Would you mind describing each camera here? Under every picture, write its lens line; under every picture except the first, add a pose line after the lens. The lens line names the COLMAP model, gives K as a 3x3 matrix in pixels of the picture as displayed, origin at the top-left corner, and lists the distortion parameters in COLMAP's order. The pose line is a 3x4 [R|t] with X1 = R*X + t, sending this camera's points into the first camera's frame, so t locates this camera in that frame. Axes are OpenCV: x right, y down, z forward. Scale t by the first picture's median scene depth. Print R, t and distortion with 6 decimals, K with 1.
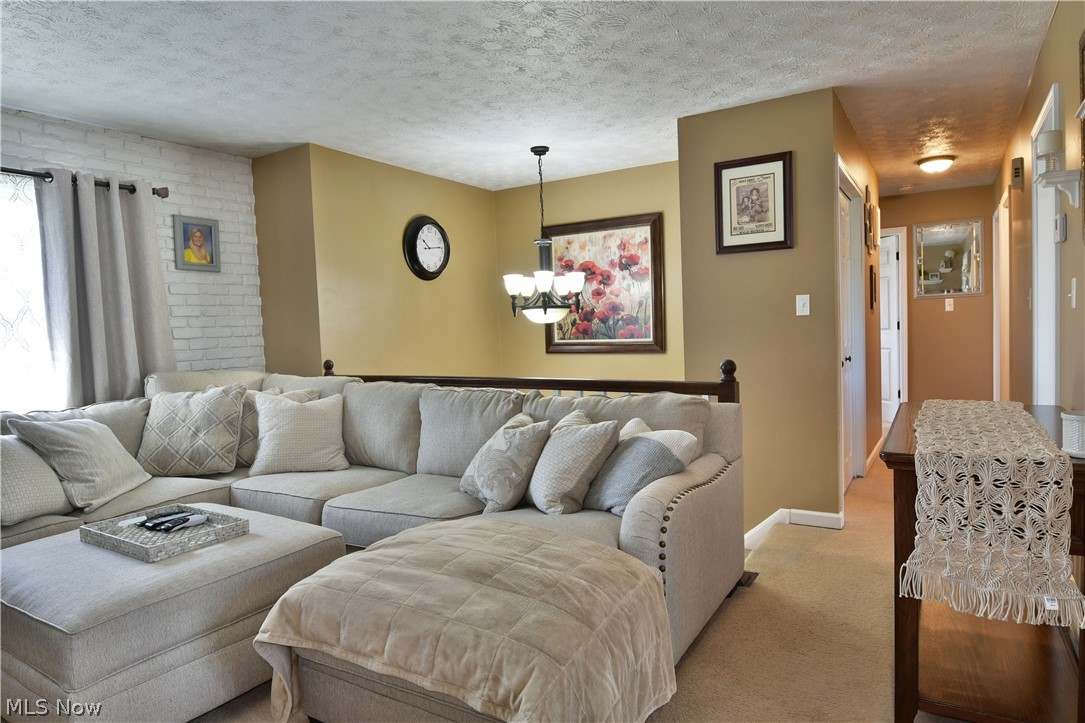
lens RADIAL K [[657.0, 0, 543.4], [0, 657.0, 366.0], [0, 0, 1]] dist [-0.012325, -0.005319]
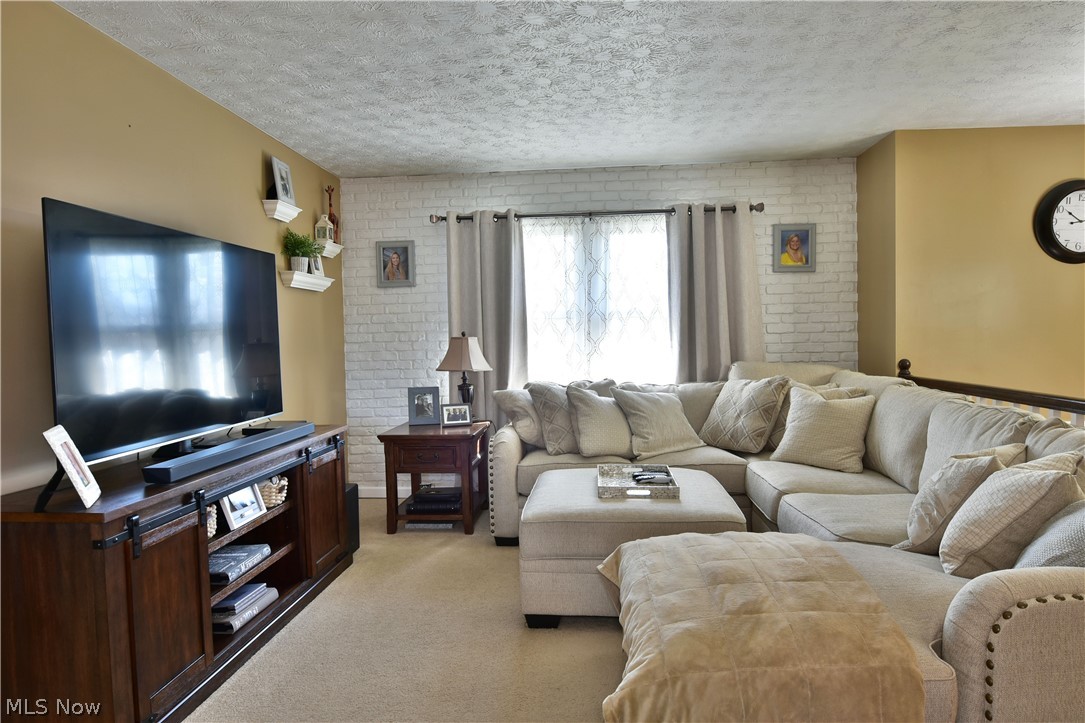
lens RADIAL K [[658.6, 0, 543.0], [0, 658.6, 366.0], [0, 0, 1]] dist [-0.014726, -0.002859]
pose [[0.453444, 0.066760, -0.888781, 0.325224], [-0.049868, 0.997529, 0.049486, -0.024081], [0.889888, 0.021883, 0.455653, 0.138742]]
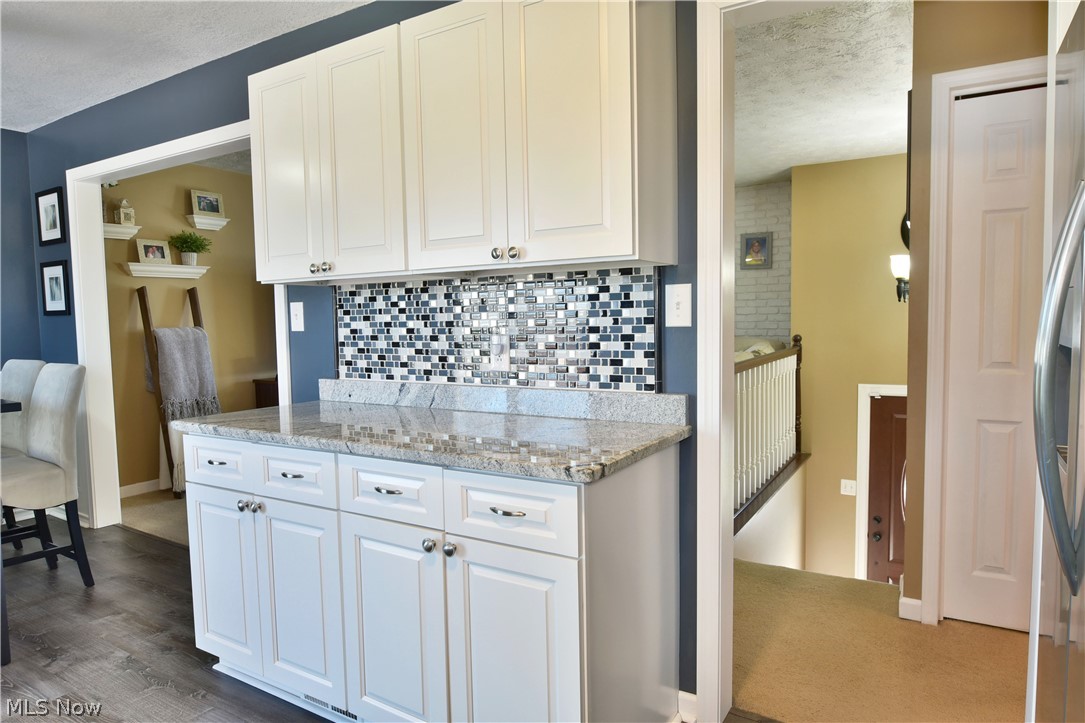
lens RADIAL K [[658.6, 0, 543.0], [0, 658.6, 366.0], [0, 0, 1]] dist [-0.014726, -0.002859]
pose [[-0.006612, 0.112410, -0.993640, 1.150990], [-0.039258, 0.992866, 0.112583, -0.088185], [0.999207, 0.039753, -0.002152, 0.614674]]
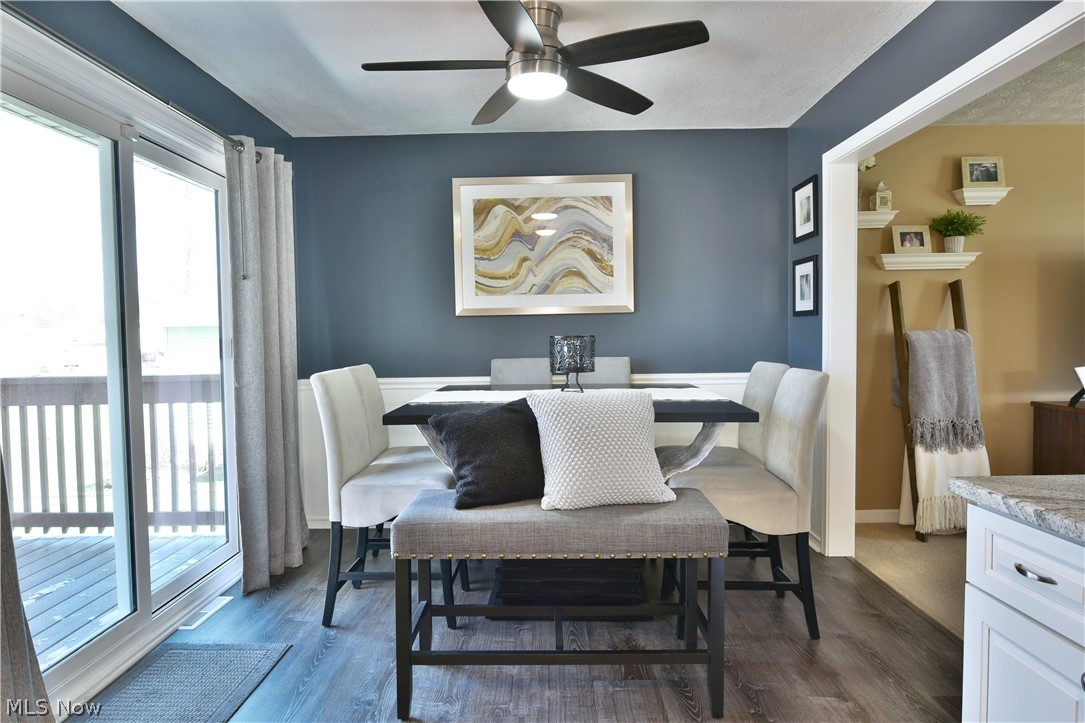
lens RADIAL K [[657.0, 0, 543.4], [0, 657.0, 366.0], [0, 0, 1]] dist [-0.012325, -0.005319]
pose [[-0.857027, 0.076193, -0.509606, 0.931072], [0.020276, 0.993228, 0.114402, -0.064380], [0.514872, 0.087713, -0.852768, 0.459691]]
